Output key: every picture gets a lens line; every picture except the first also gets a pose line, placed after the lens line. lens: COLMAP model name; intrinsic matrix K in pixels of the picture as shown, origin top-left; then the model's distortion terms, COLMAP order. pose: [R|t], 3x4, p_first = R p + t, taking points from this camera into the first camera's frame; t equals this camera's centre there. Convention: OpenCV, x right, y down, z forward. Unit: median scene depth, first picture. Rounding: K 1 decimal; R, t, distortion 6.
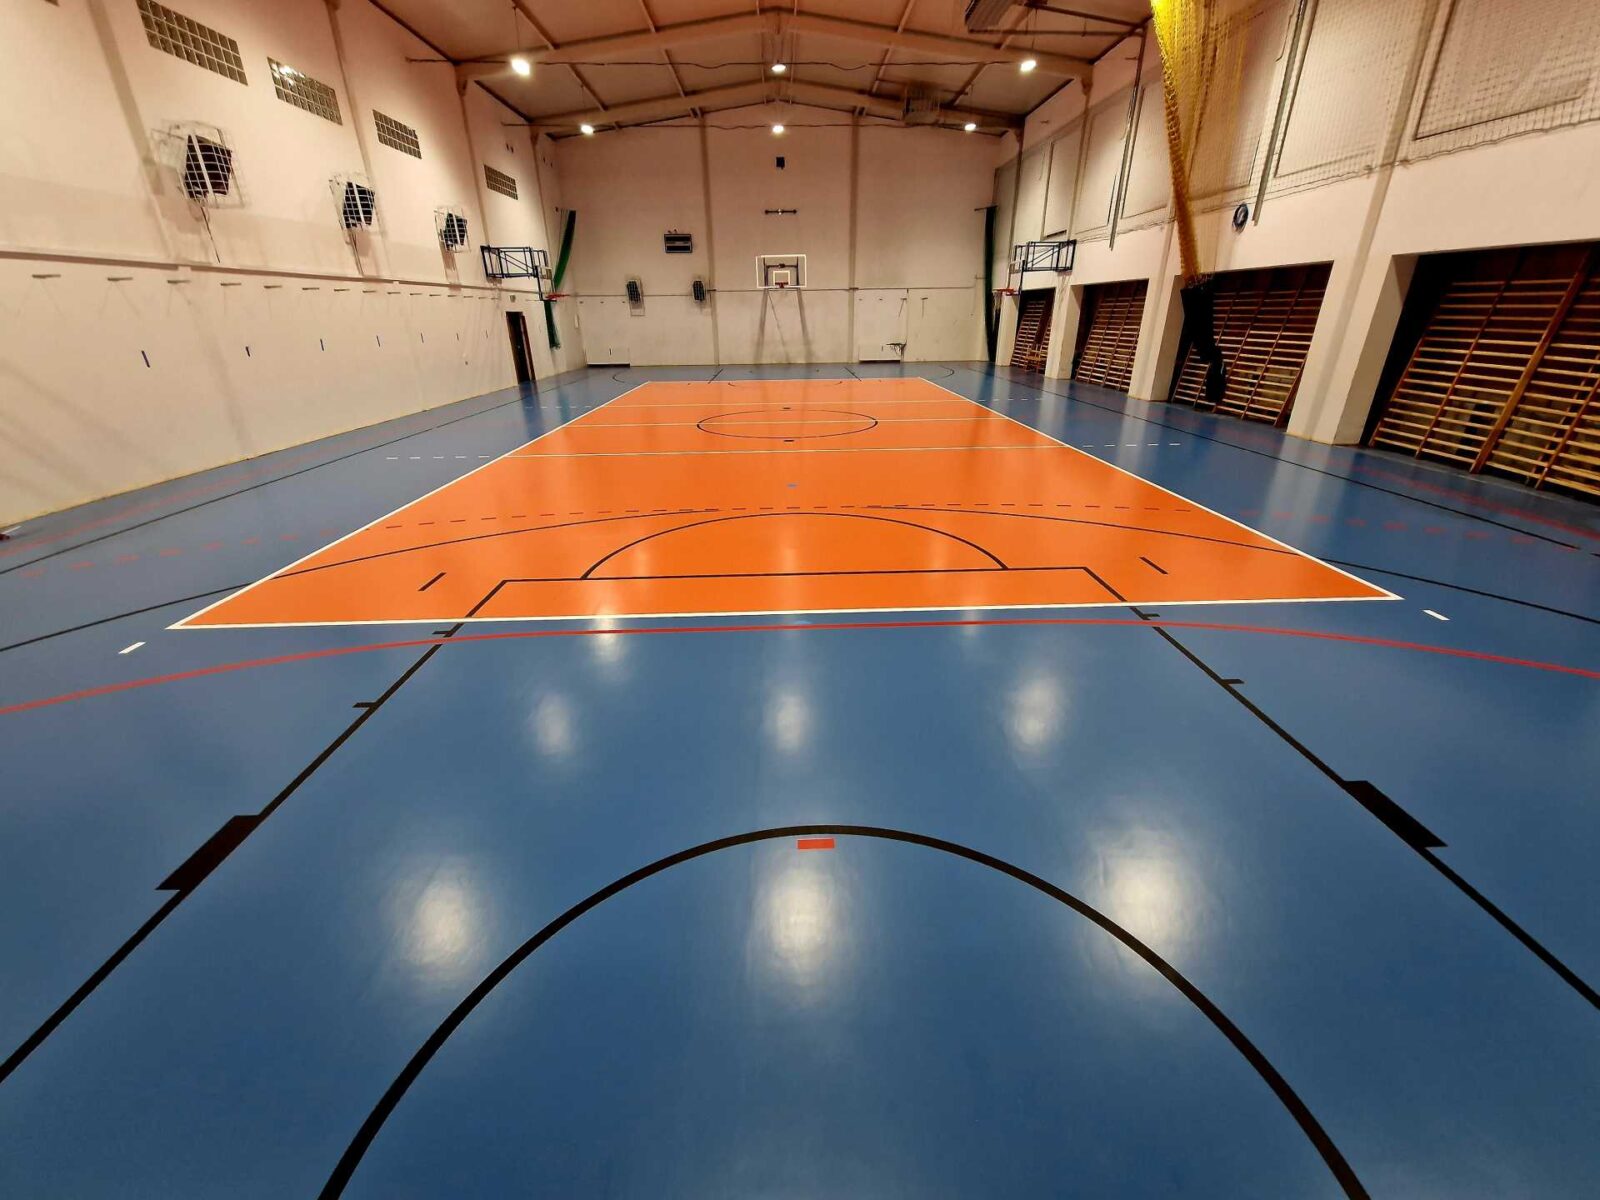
lens RADIAL K [[643.9, 0, 803.8], [0, 643.9, 593.7], [0, 0, 1]] dist [0.014720, -0.007155]
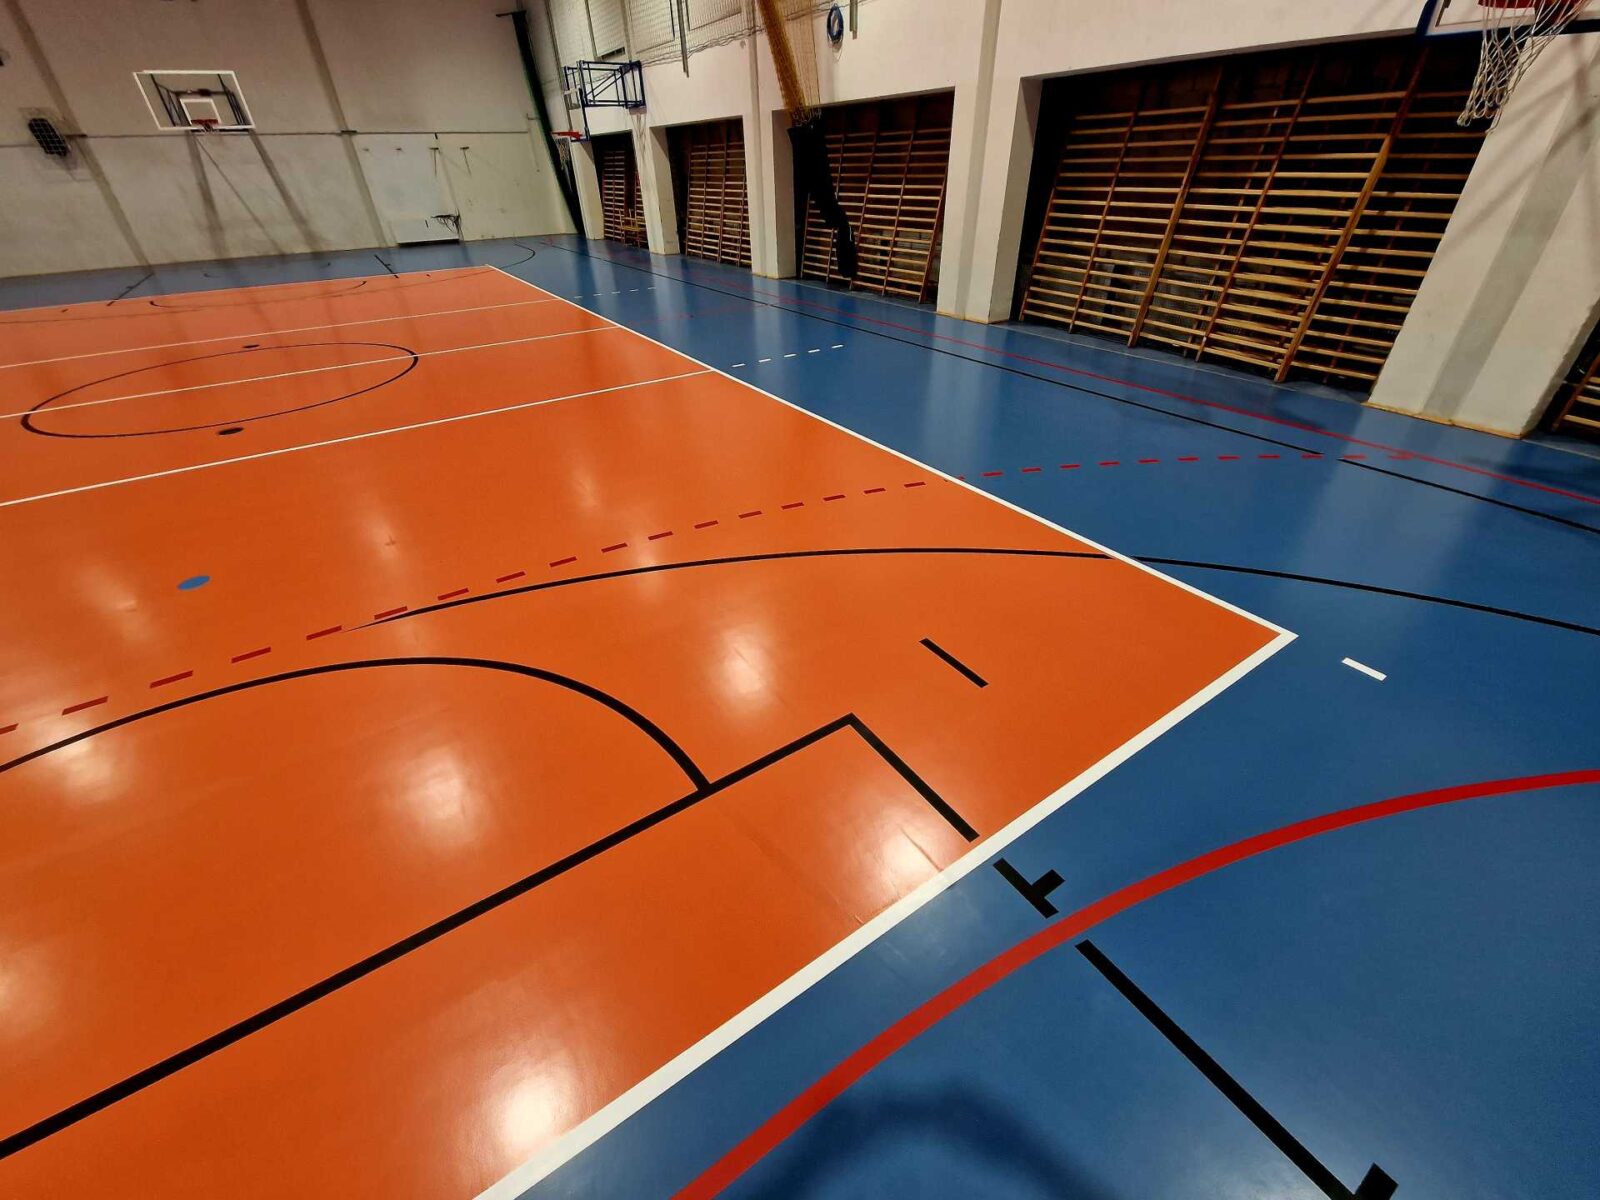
lens RADIAL K [[651.0, 0, 798.6], [0, 651.0, 593.3], [0, 0, 1]] dist [0.003669, -0.000469]
pose [[0.854746, -0.296927, 0.425727, 0.076078], [0.222795, 0.950691, 0.215754, -0.085016], [-0.468798, -0.089565, 0.878753, 0.205859]]
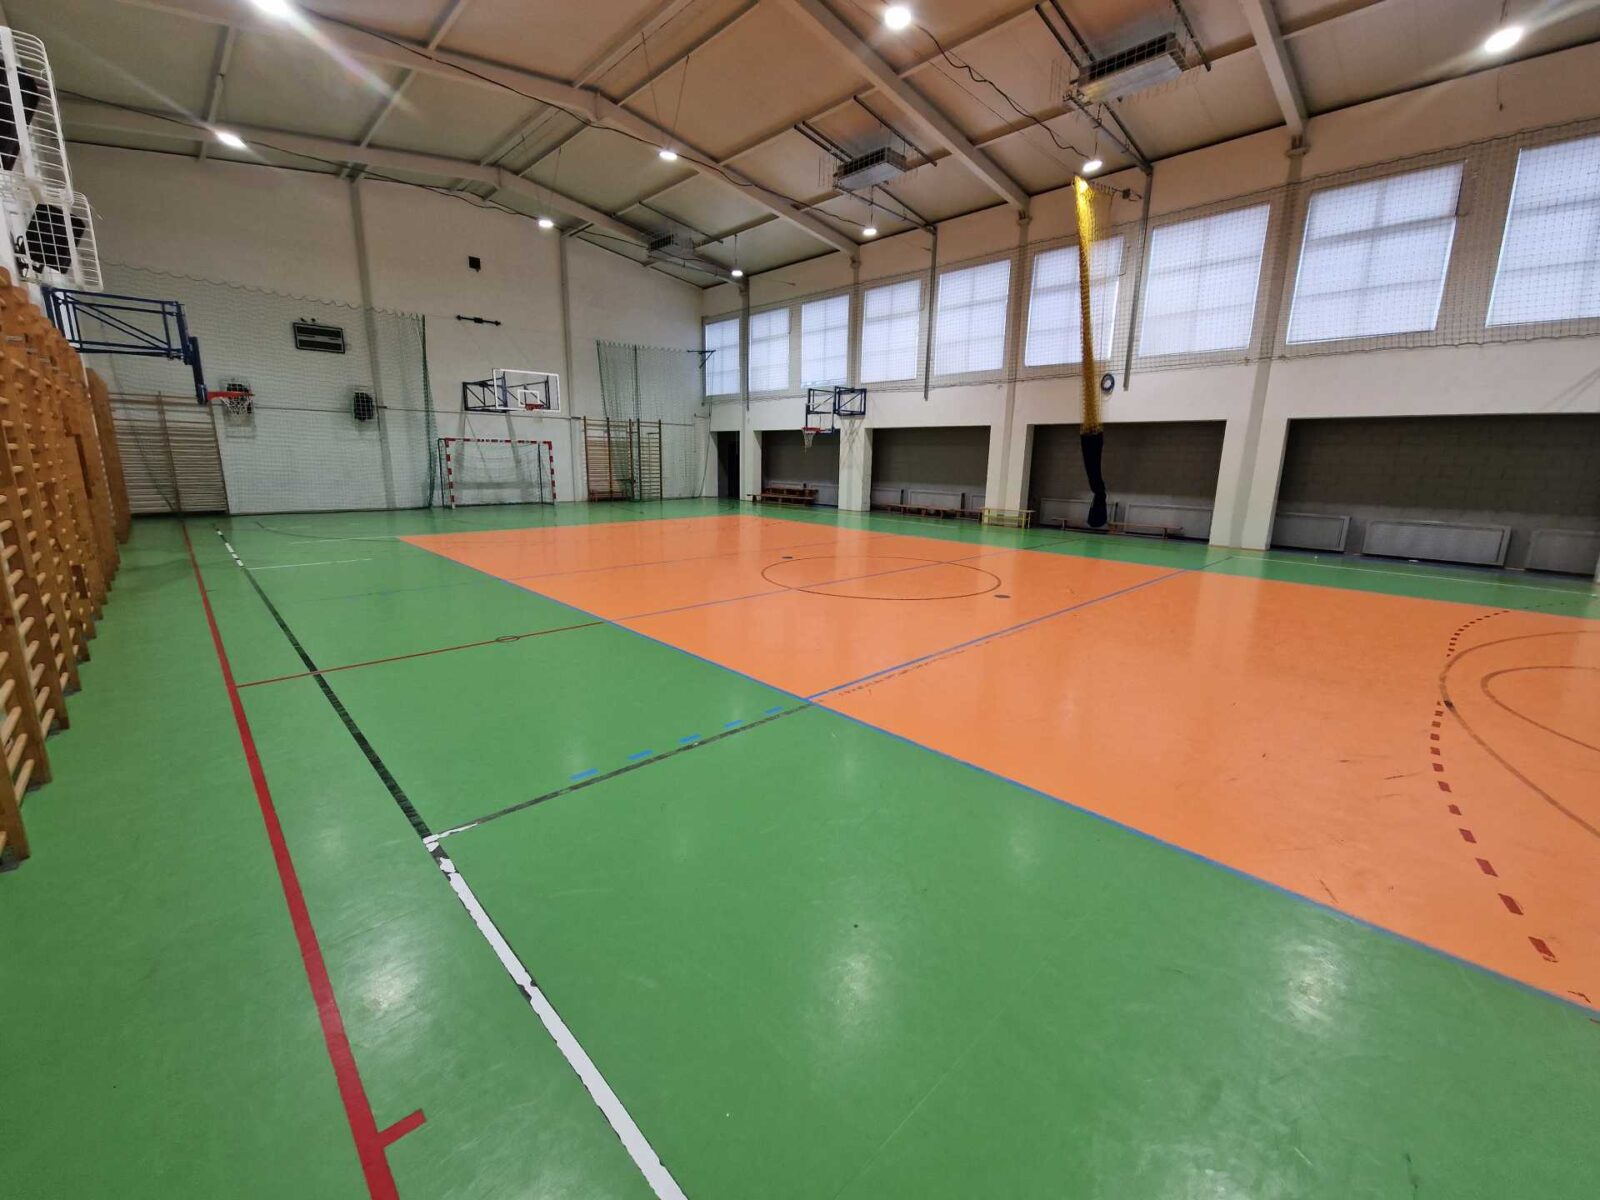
lens RADIAL K [[647.4, 0, 803.6], [0, 647.4, 593.0], [0, 0, 1]] dist [0.012771, -0.006751]
pose [[0.739928, -0.114362, 0.662894, -0.489845], [0.243905, 0.963995, -0.105942, -0.152055], [-0.626911, 0.240073, 0.741180, 0.405533]]
